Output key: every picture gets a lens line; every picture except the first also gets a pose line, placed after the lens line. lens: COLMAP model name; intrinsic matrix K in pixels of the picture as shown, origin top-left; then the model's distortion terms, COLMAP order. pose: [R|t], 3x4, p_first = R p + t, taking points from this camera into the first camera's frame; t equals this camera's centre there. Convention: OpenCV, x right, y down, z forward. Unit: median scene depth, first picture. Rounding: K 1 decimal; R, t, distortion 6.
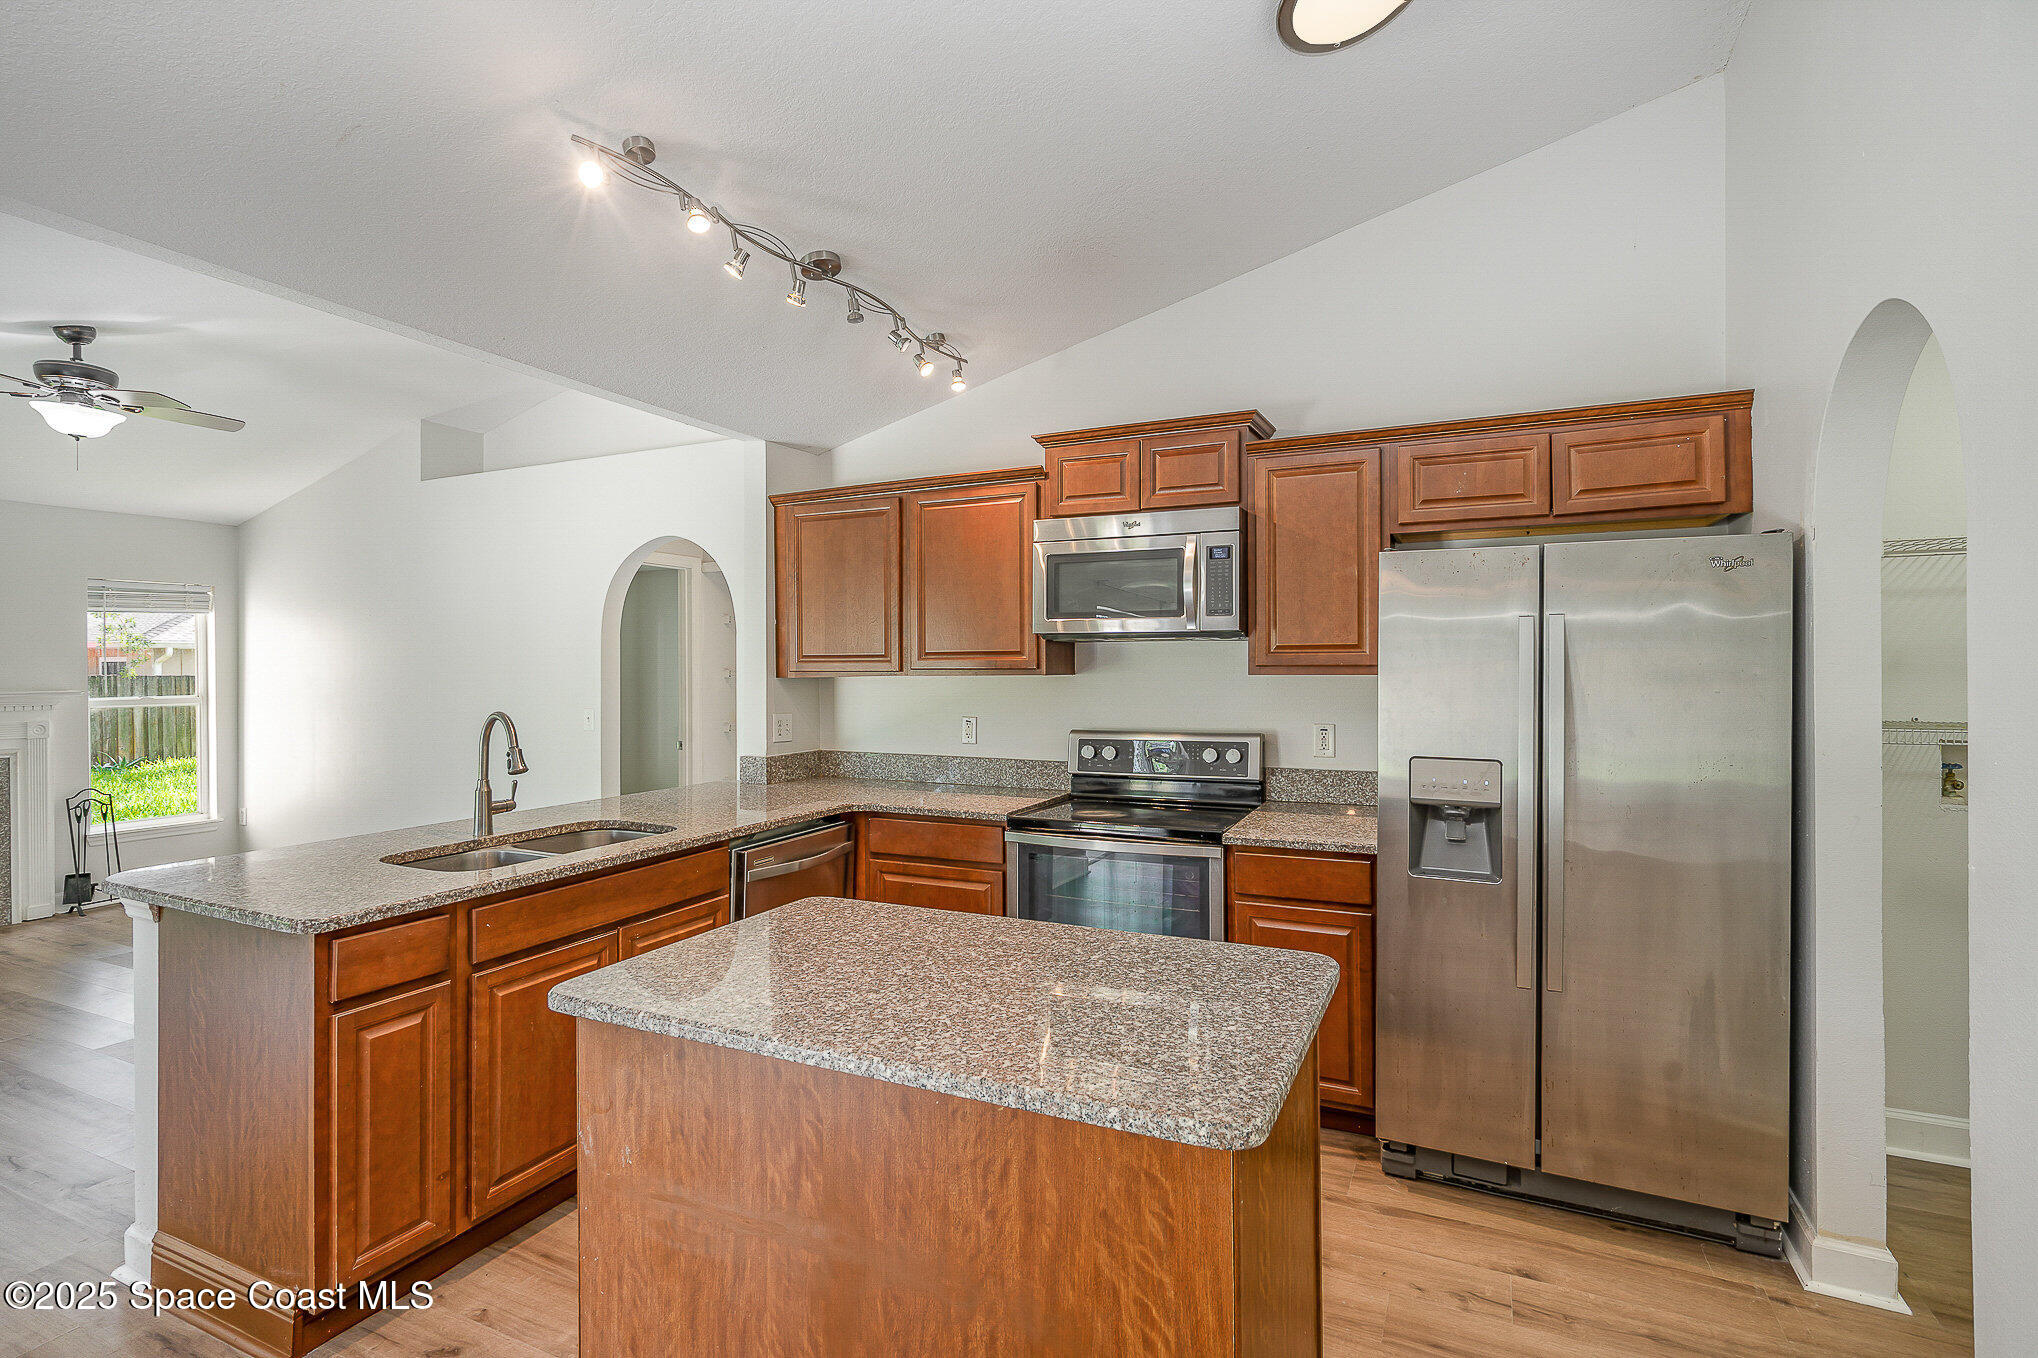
lens RADIAL K [[967.5, 0, 1026.4], [0, 967.5, 673.1], [0, 0, 1]] dist [0.001738, 0.000330]
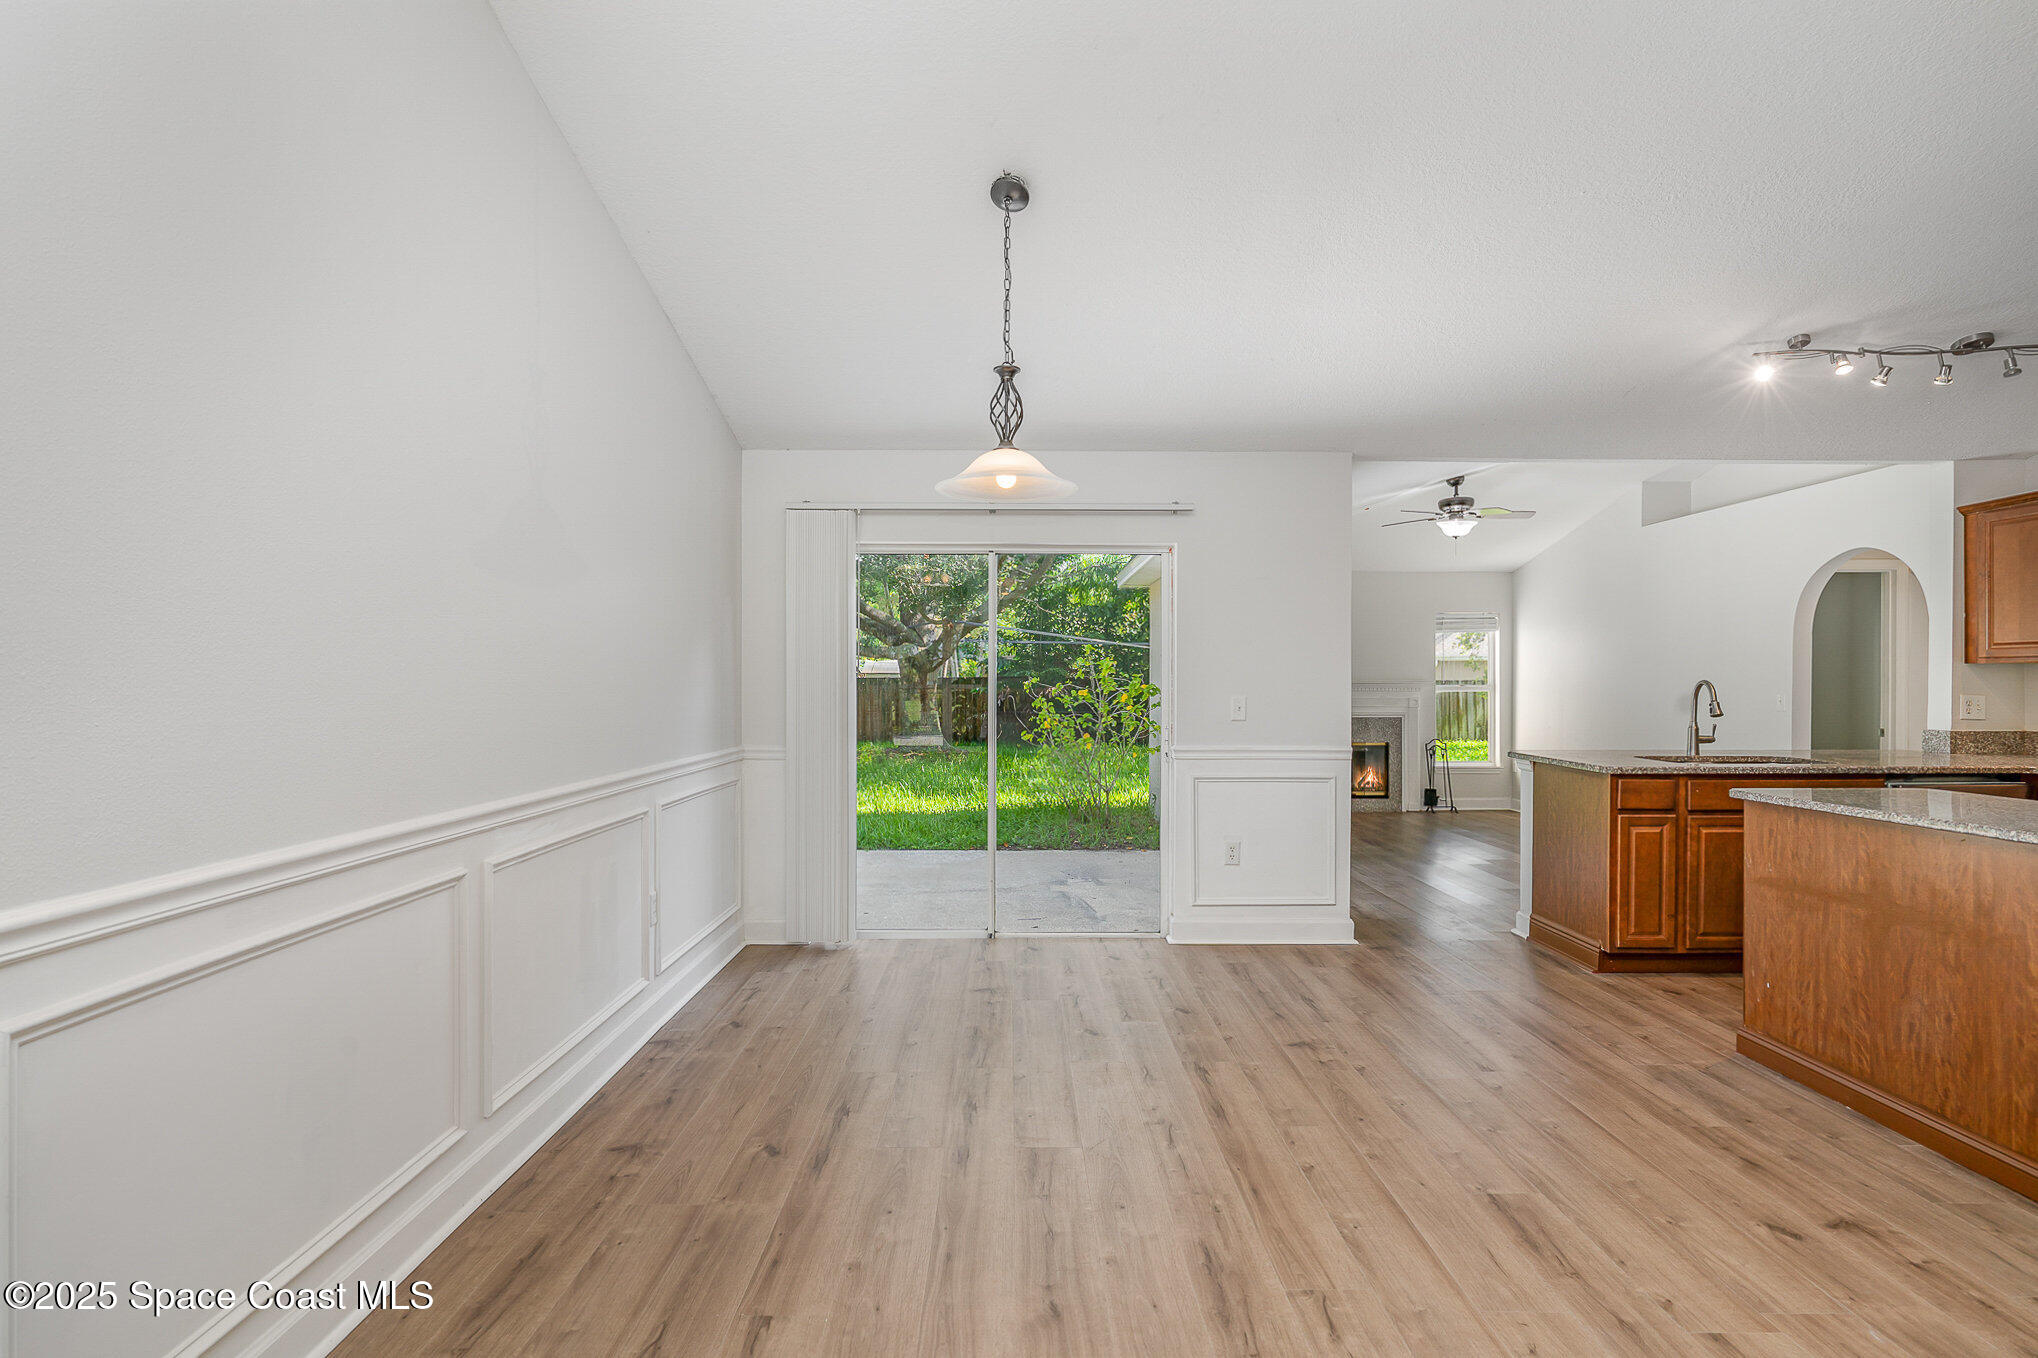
lens RADIAL K [[967.5, 0, 1003.1], [0, 967.5, 685.1], [0, 0, 1]] dist [0.001738, 0.000330]
pose [[0.433942, 0.006267, -0.900919, 0.349993], [-0.007779, 0.999965, 0.003209, 0.043518], [0.900907, 0.005615, 0.433975, -0.654798]]
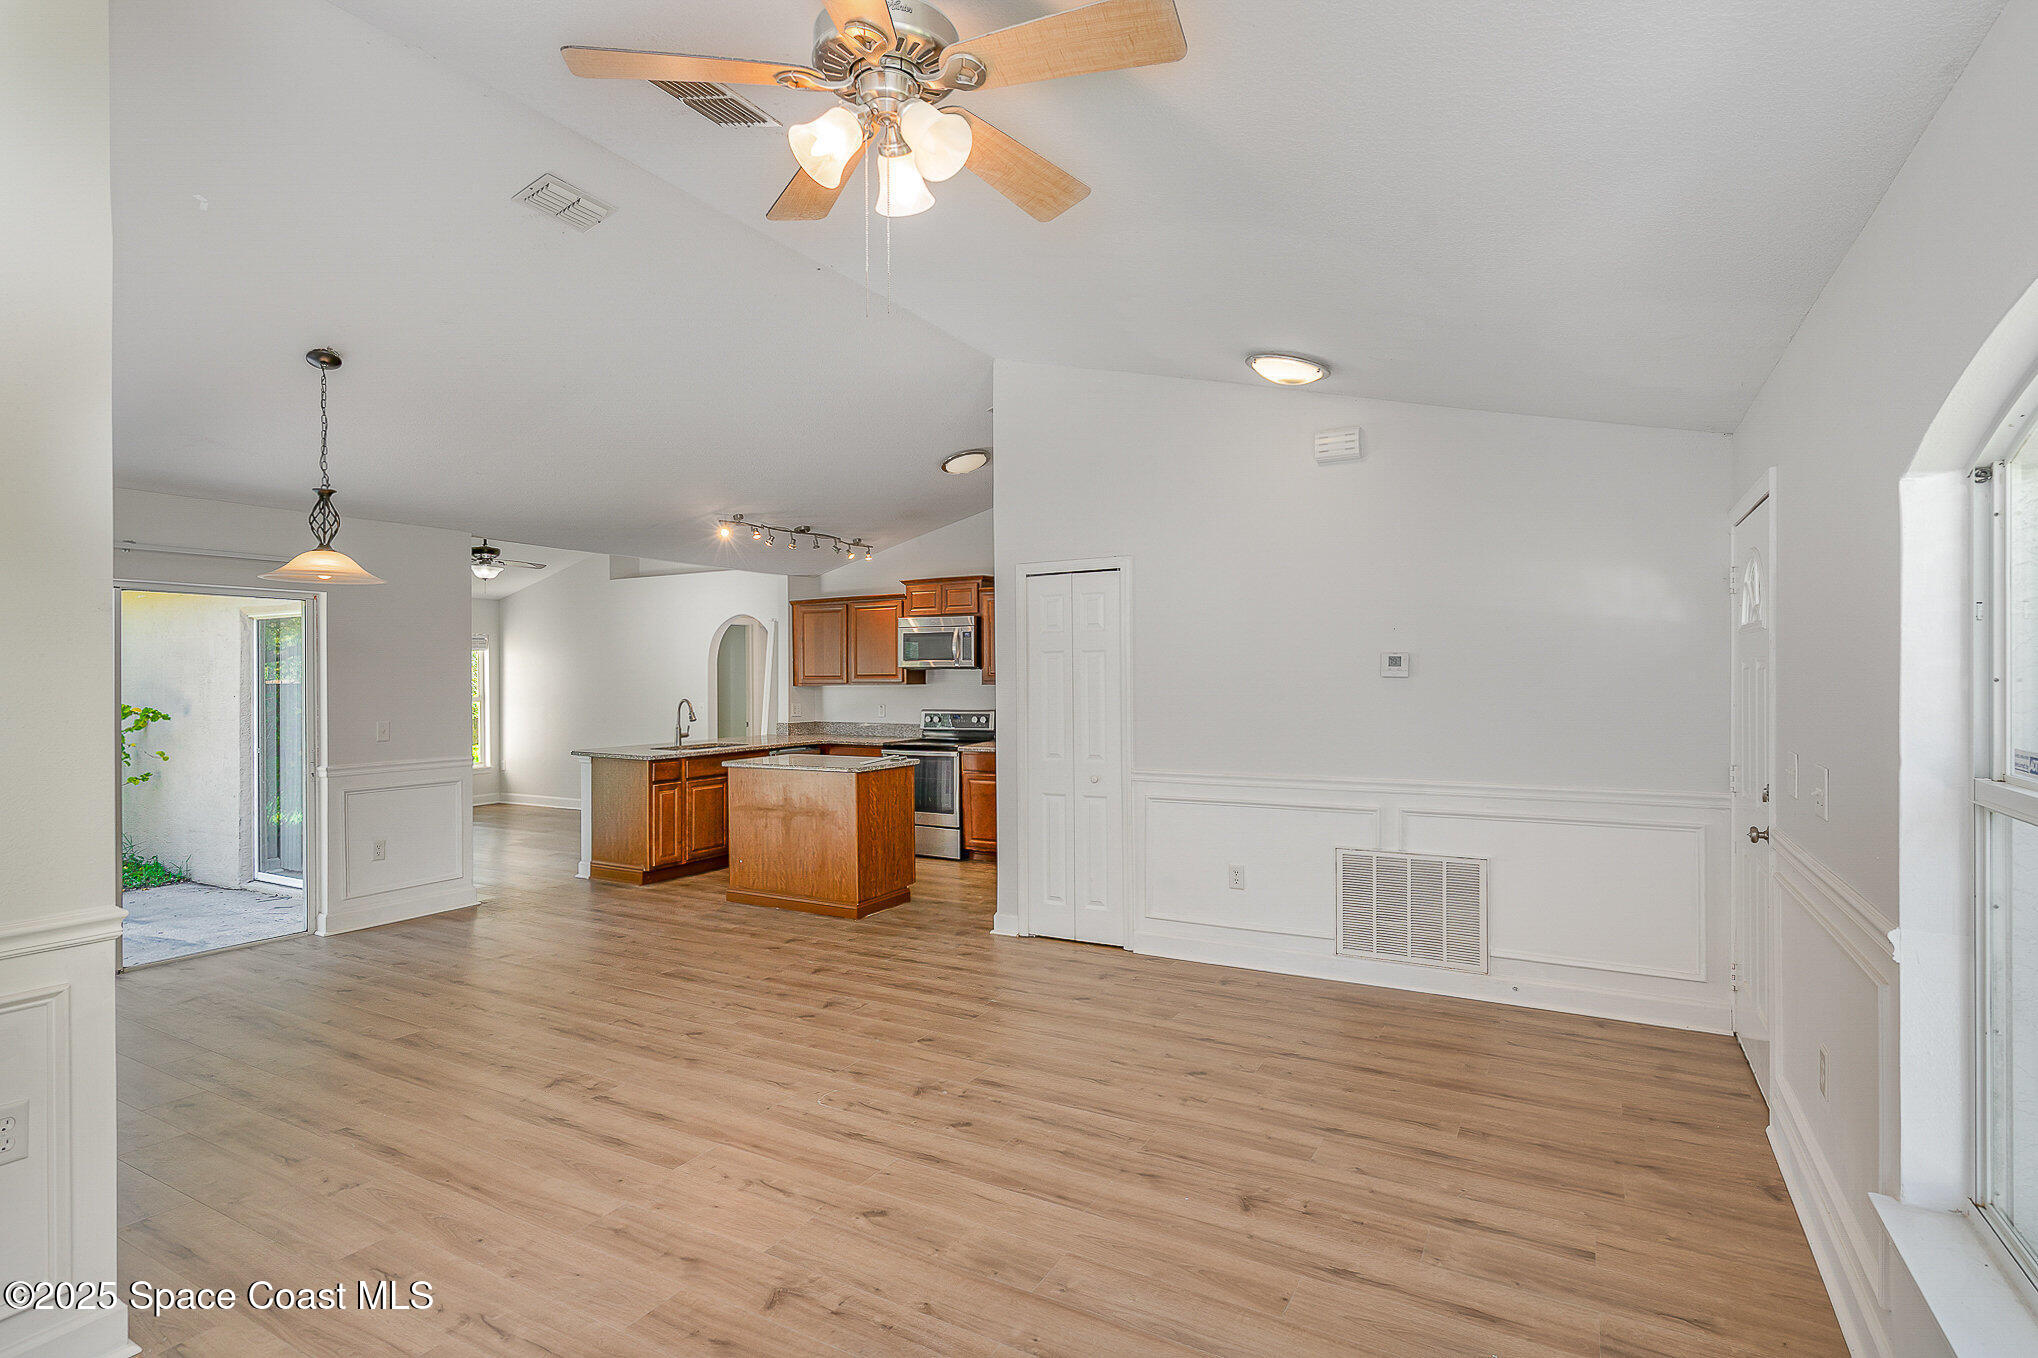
lens RADIAL K [[967.5, 0, 1007.7], [0, 967.5, 681.3], [0, 0, 1]] dist [0.001738, 0.000330]
pose [[0.996627, -0.004039, -0.081962, 0.475889], [0.003823, 0.999989, -0.002792, 0.000455], [0.081972, 0.002470, 0.996632, -1.340155]]
